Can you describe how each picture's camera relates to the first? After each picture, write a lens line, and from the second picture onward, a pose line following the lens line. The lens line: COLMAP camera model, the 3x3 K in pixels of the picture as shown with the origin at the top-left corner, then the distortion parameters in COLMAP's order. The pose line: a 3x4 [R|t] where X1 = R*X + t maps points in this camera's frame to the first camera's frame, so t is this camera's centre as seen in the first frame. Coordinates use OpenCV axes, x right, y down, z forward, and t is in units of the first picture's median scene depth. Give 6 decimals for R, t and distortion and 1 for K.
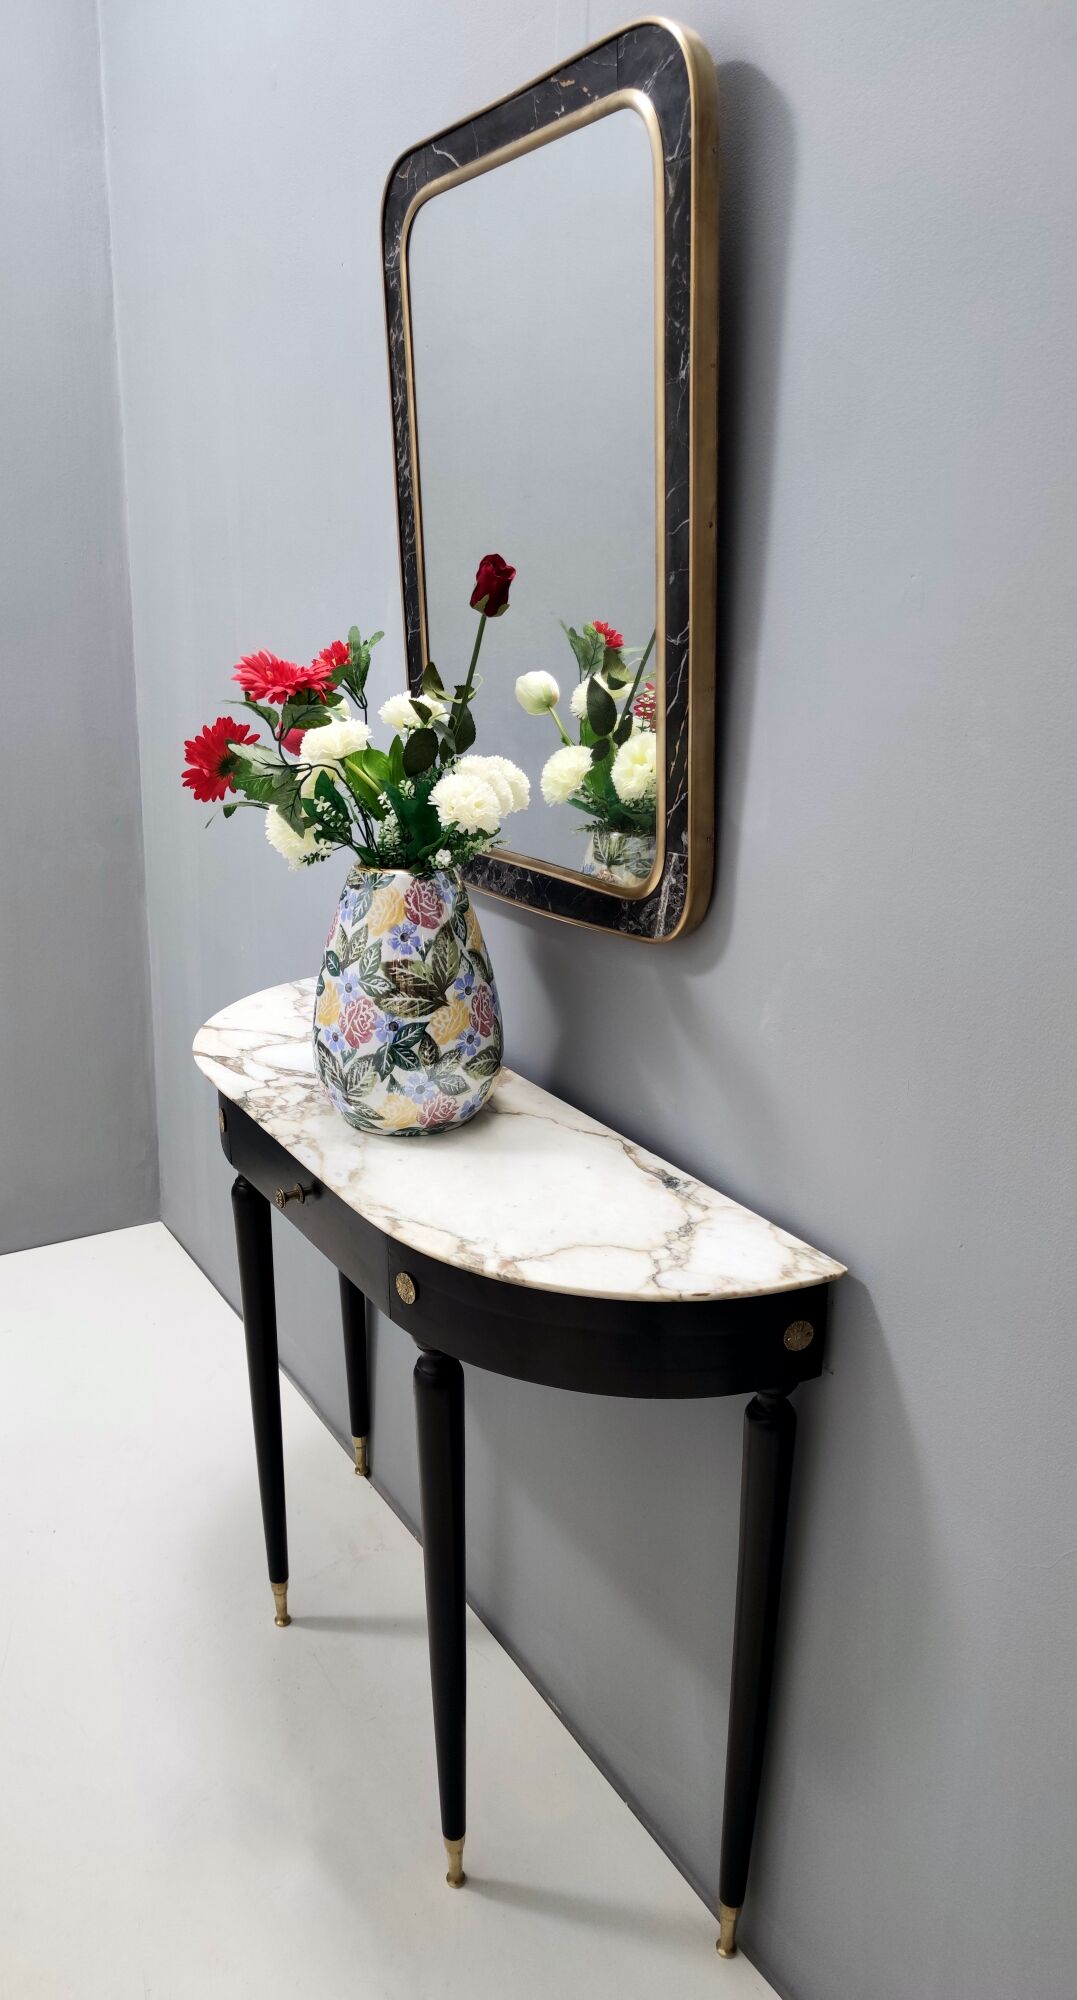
lens RADIAL K [[1435.2, 0, 485.6], [0, 1435.2, 1001.6], [0, 0, 1]] dist [0.120927, -0.185349]
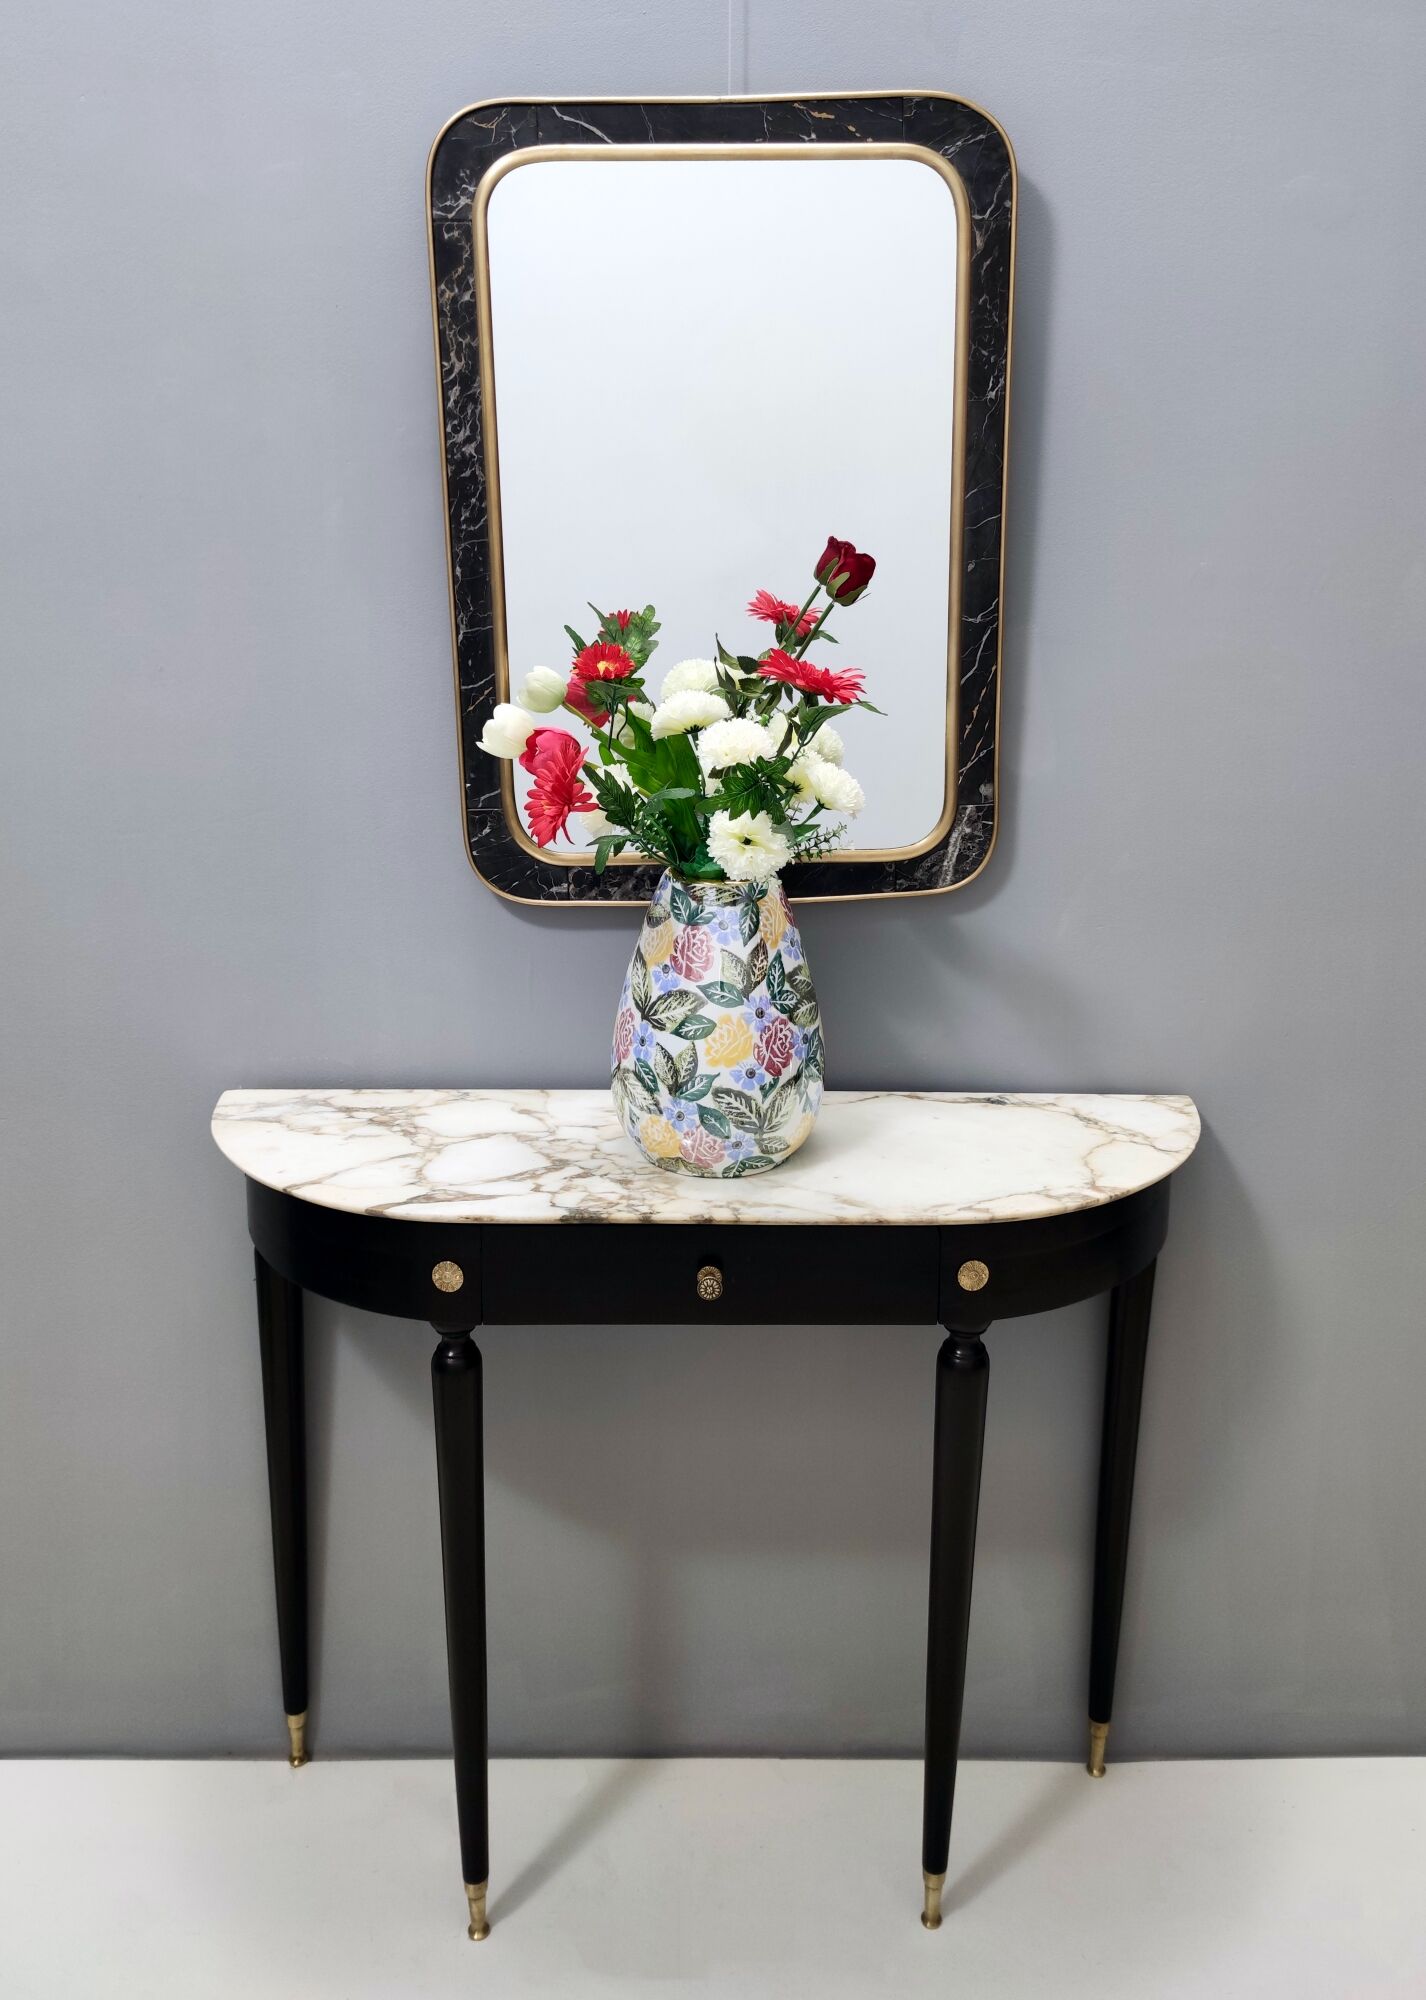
lens RADIAL K [[1615.6, 0, 752.6], [0, 1615.6, 858.7], [0, 0, 1]] dist [0.098152, -0.107190]
pose [[0.483587, -0.169426, 0.858742, -0.954901], [0.252711, 0.966333, 0.048343, -0.153774], [-0.838022, 0.193635, 0.510123, 0.472989]]
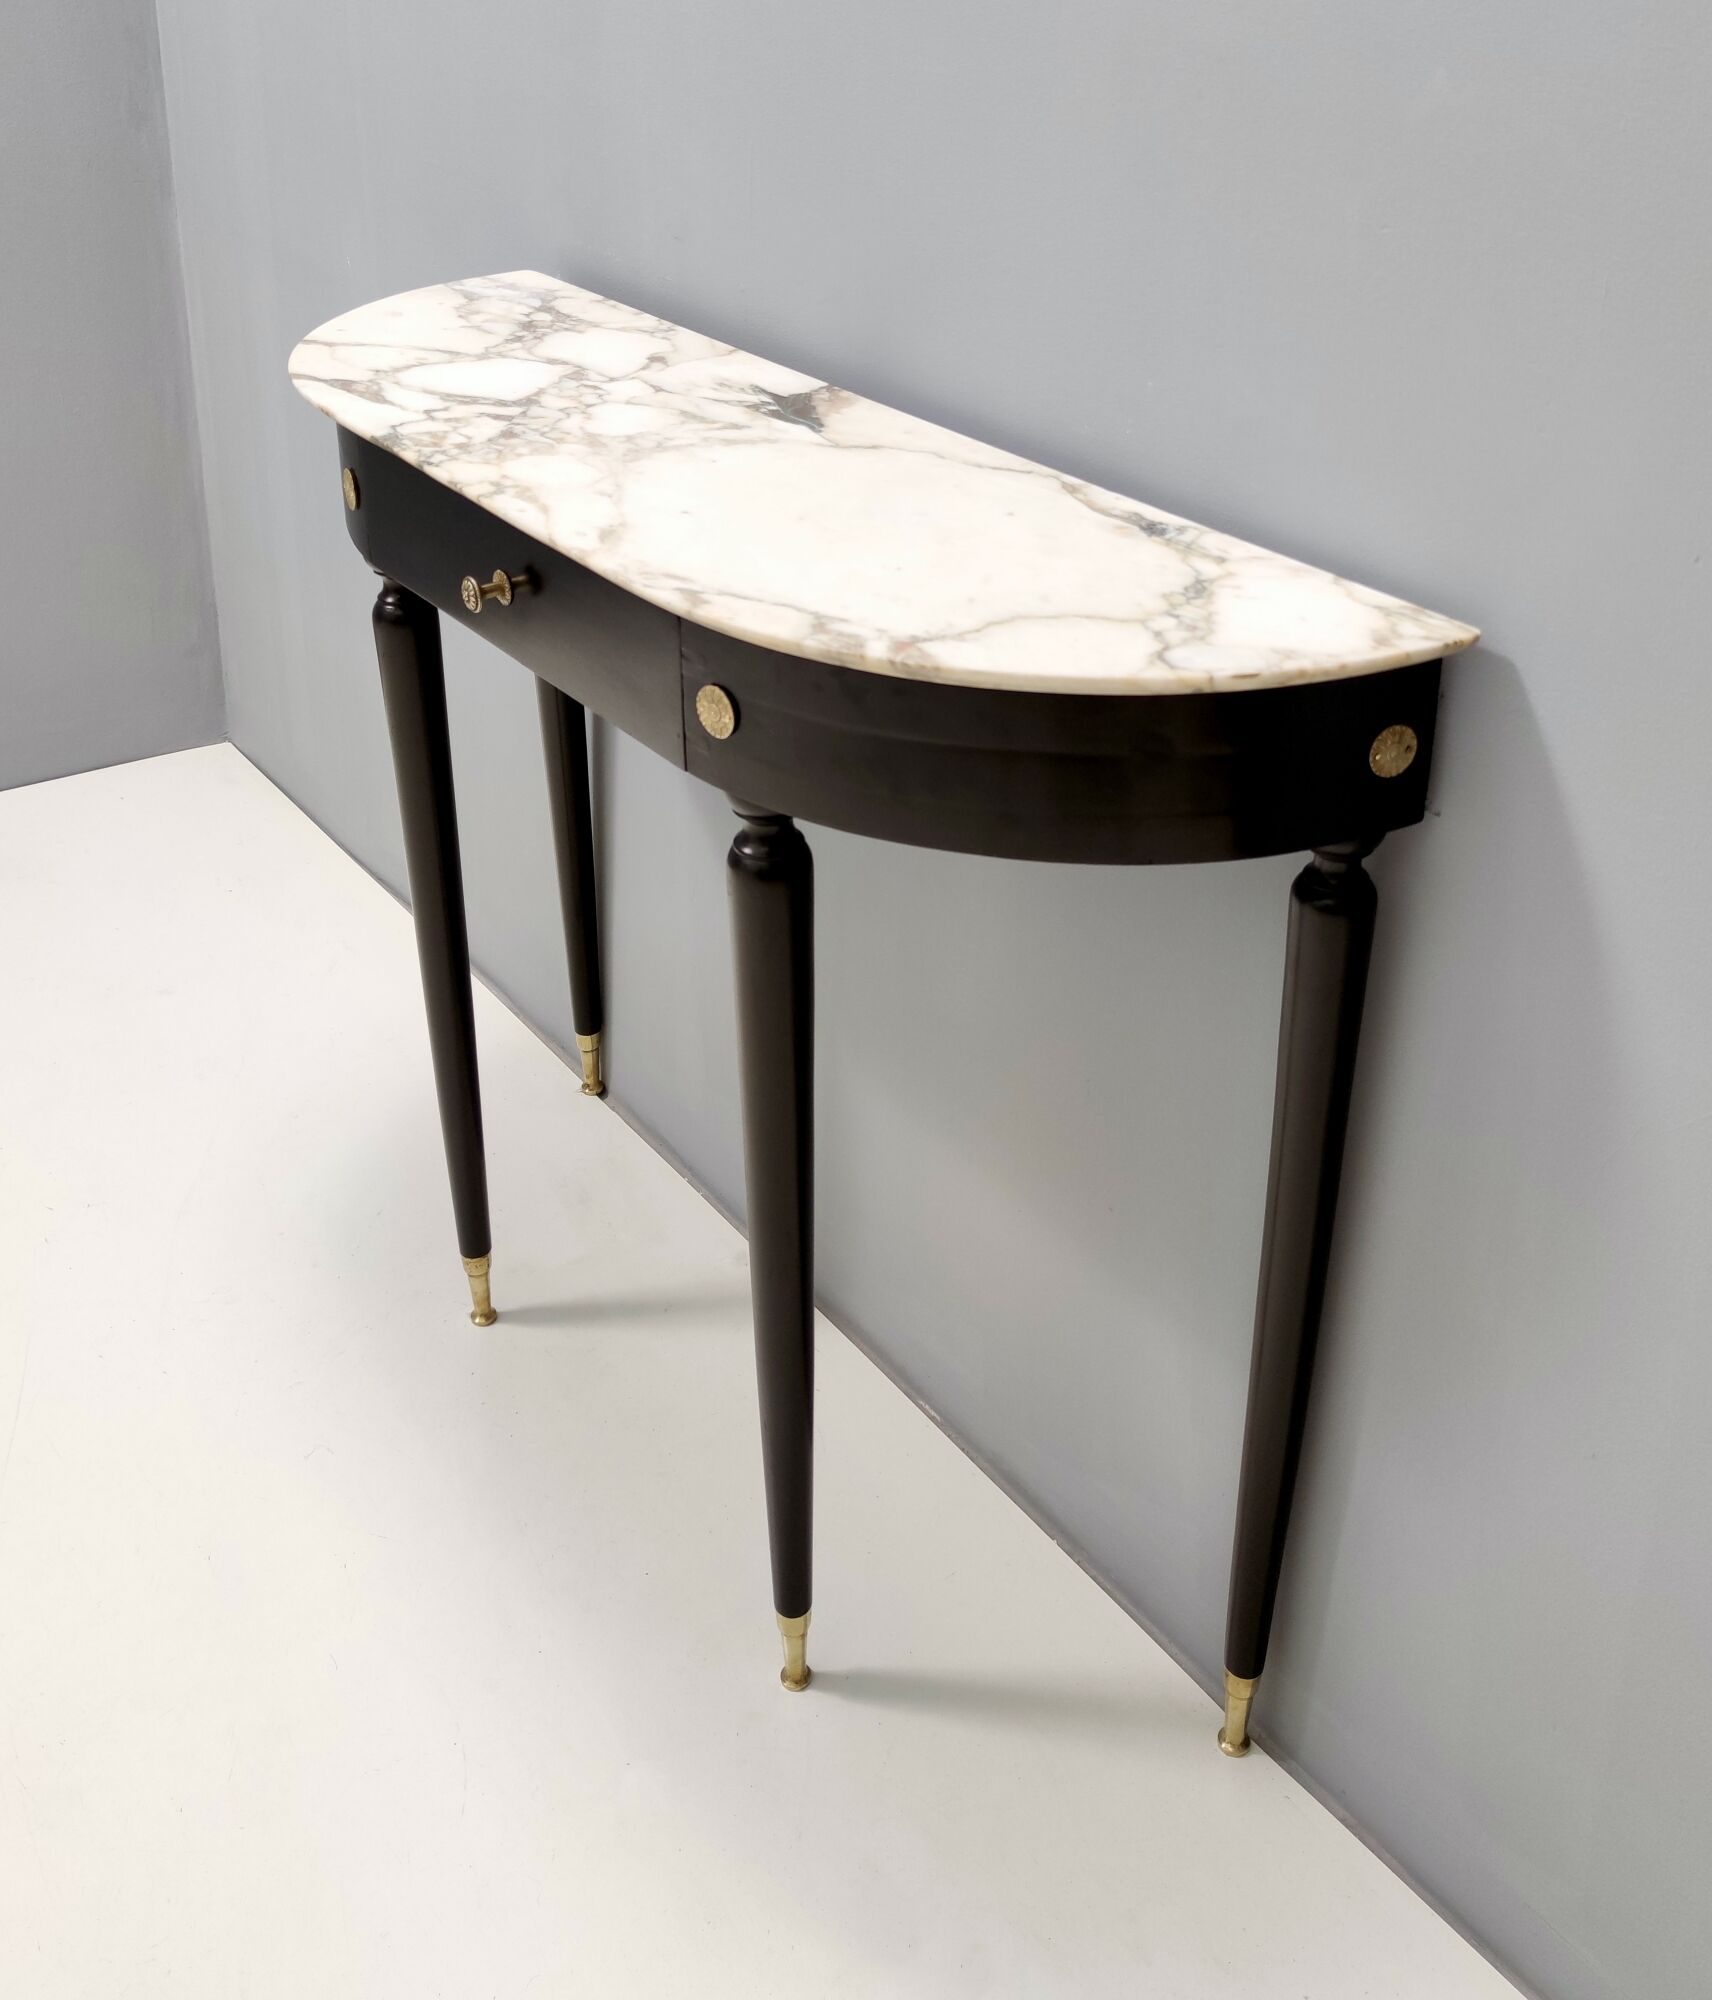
lens RADIAL K [[2086.7, 0, 921.8], [0, 2086.7, 699.9], [0, 0, 1]] dist [0.208083, -0.713988]
pose [[0.993344, -0.033304, 0.110262, -0.060682], [0.022209, 0.994703, 0.100365, 0.103409], [-0.113021, -0.097248, 0.988822, 0.150090]]
